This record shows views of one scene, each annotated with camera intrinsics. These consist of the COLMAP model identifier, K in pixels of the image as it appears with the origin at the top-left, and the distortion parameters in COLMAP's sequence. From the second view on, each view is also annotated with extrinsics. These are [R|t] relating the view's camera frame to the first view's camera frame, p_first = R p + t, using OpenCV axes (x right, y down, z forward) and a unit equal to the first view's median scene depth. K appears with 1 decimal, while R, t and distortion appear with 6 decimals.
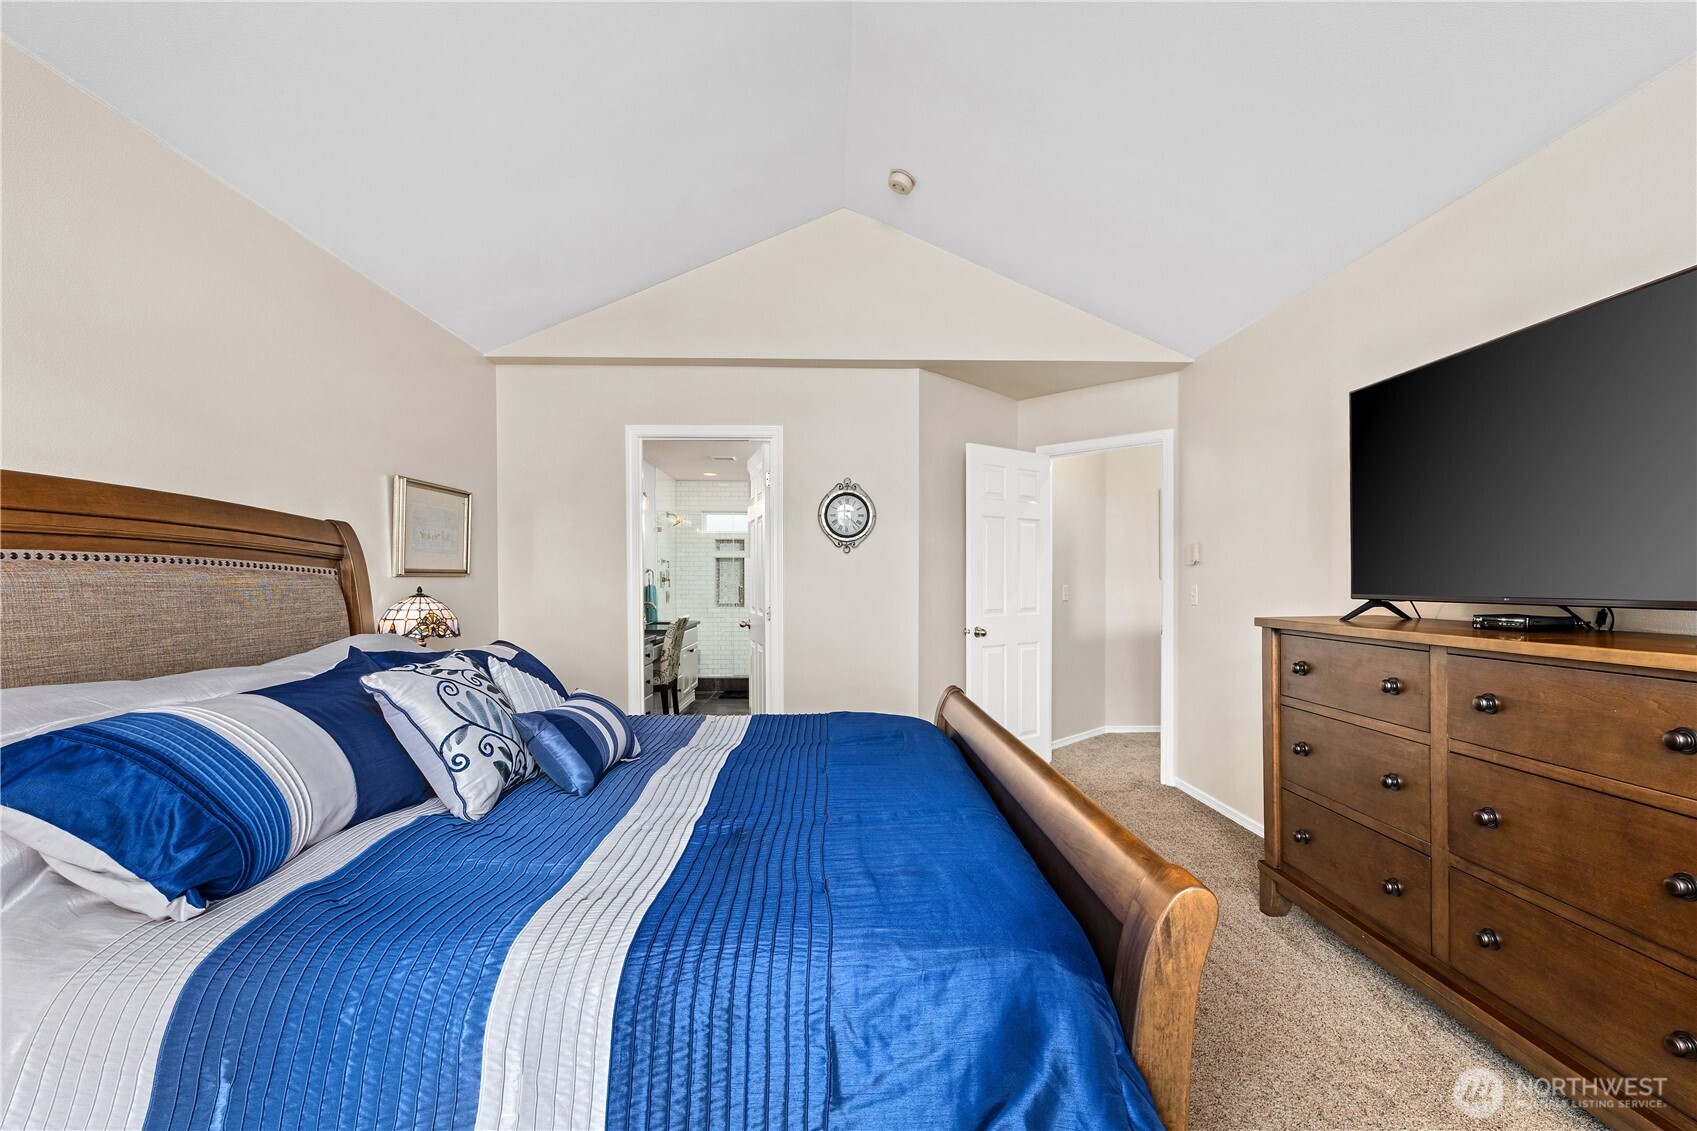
lens RADIAL K [[767.1, 0, 850.6], [0, 767.1, 567.8], [0, 0, 1]] dist [0.000549, 0.000582]
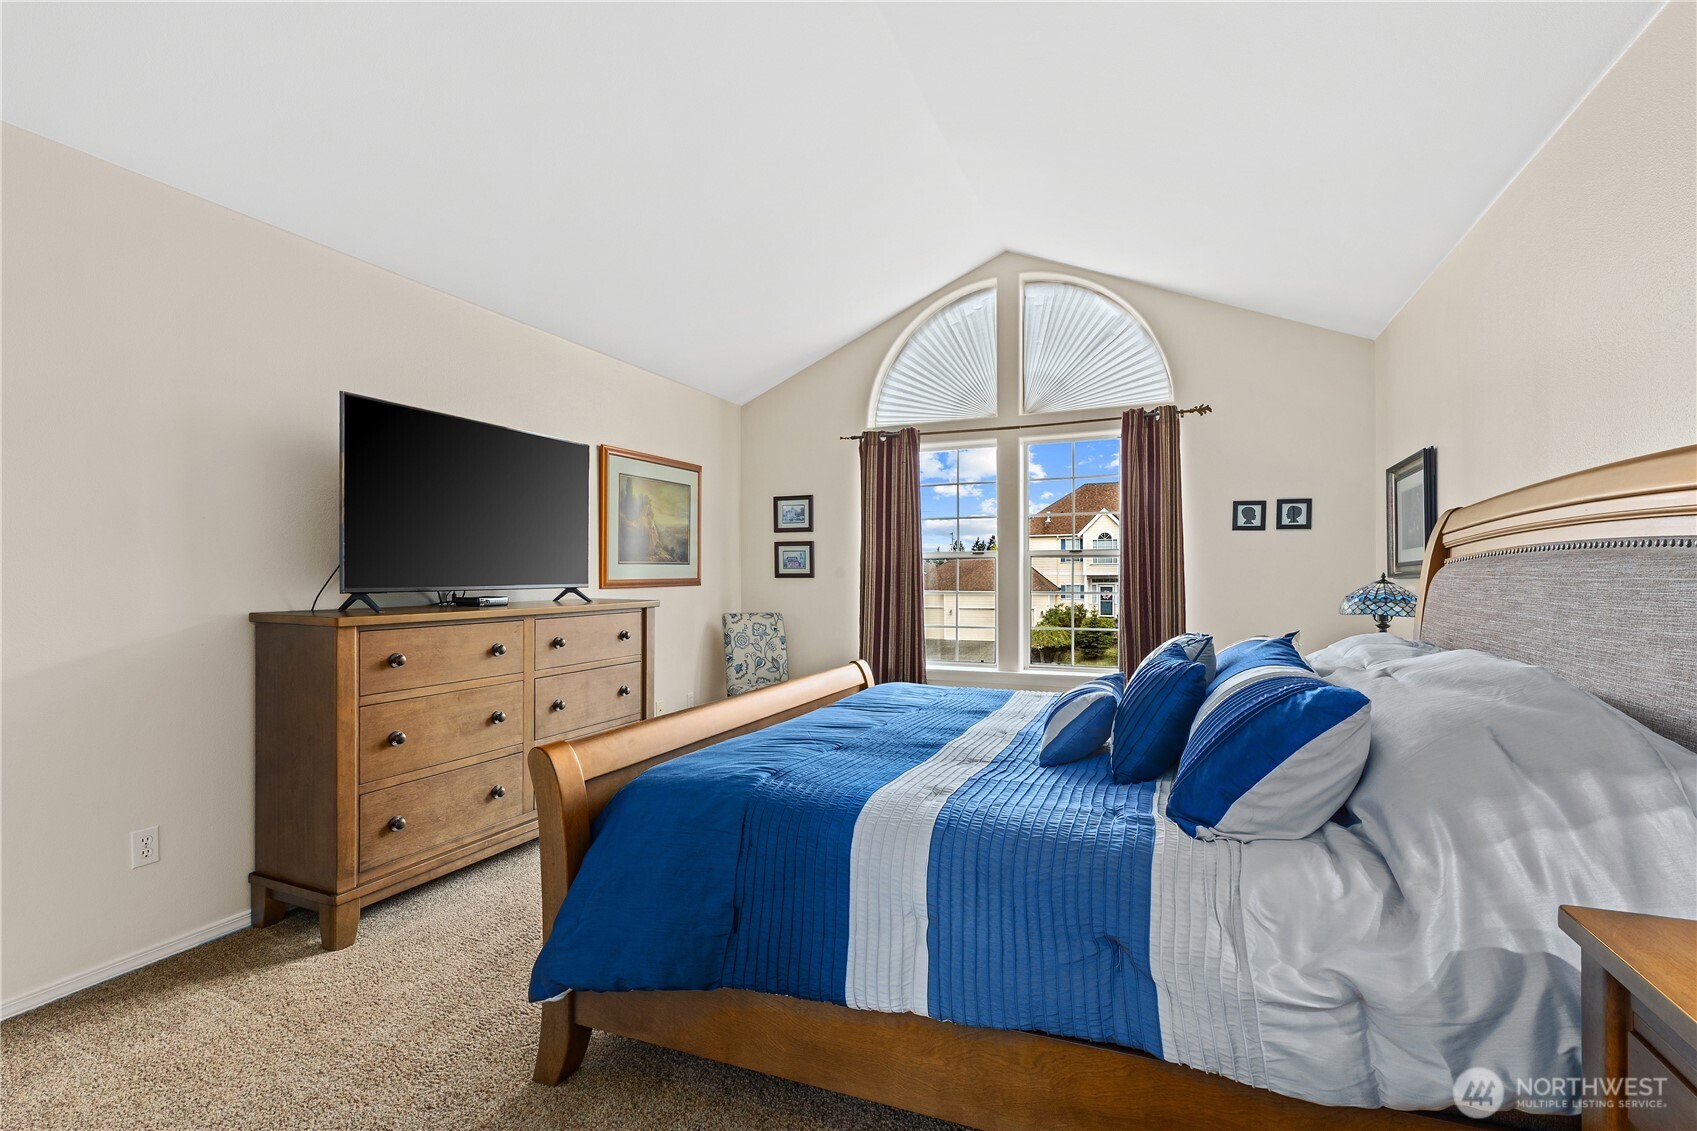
lens RADIAL K [[767.1, 0, 853.3], [0, 767.1, 565.9], [0, 0, 1]] dist [0.000549, 0.000582]
pose [[-0.914502, 0.010351, 0.404448, -0.397585], [-0.002457, 0.999512, -0.031137, 0.035020], [-0.404573, -0.029468, -0.914031, 1.714813]]
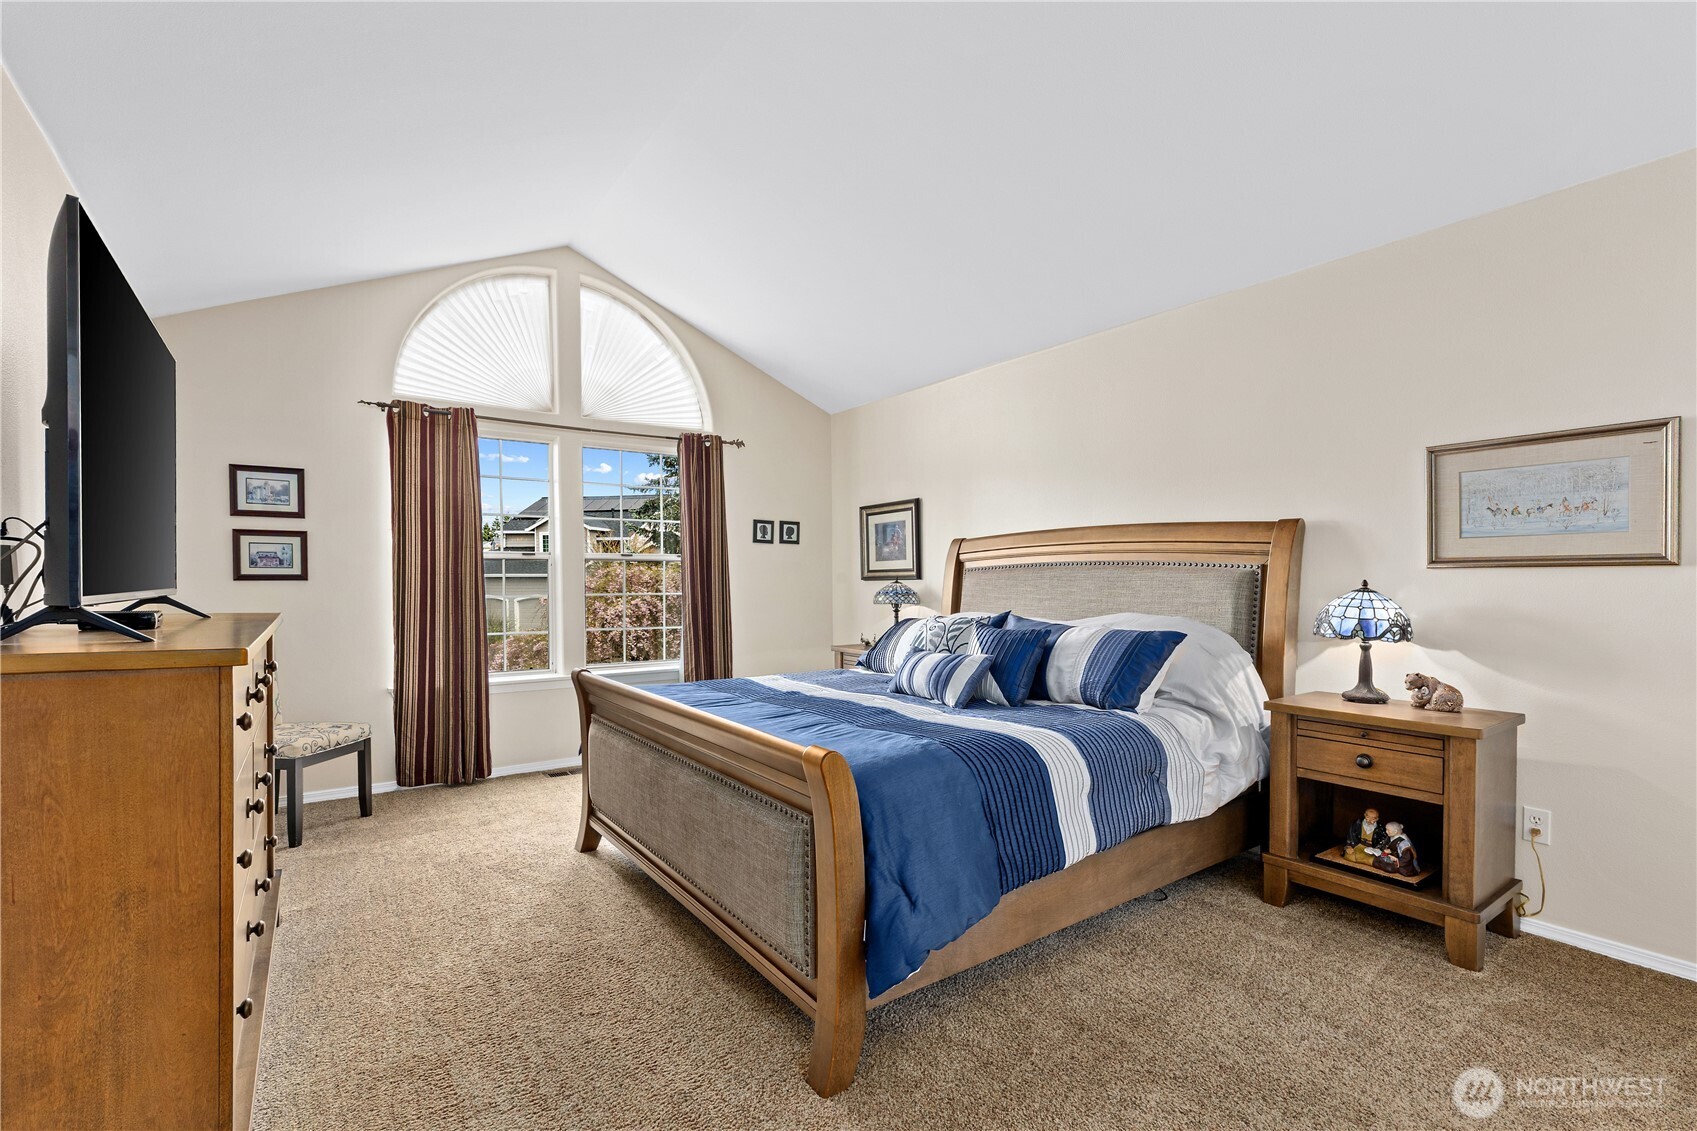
lens RADIAL K [[767.1, 0, 852.9], [0, 767.1, 579.5], [0, 0, 1]] dist [0.000549, 0.000582]
pose [[-0.833467, 0.003905, -0.552555, 0.470826], [0.012887, 0.999840, -0.012374, 0.034633], [0.552419, -0.017434, -0.833384, 1.764245]]
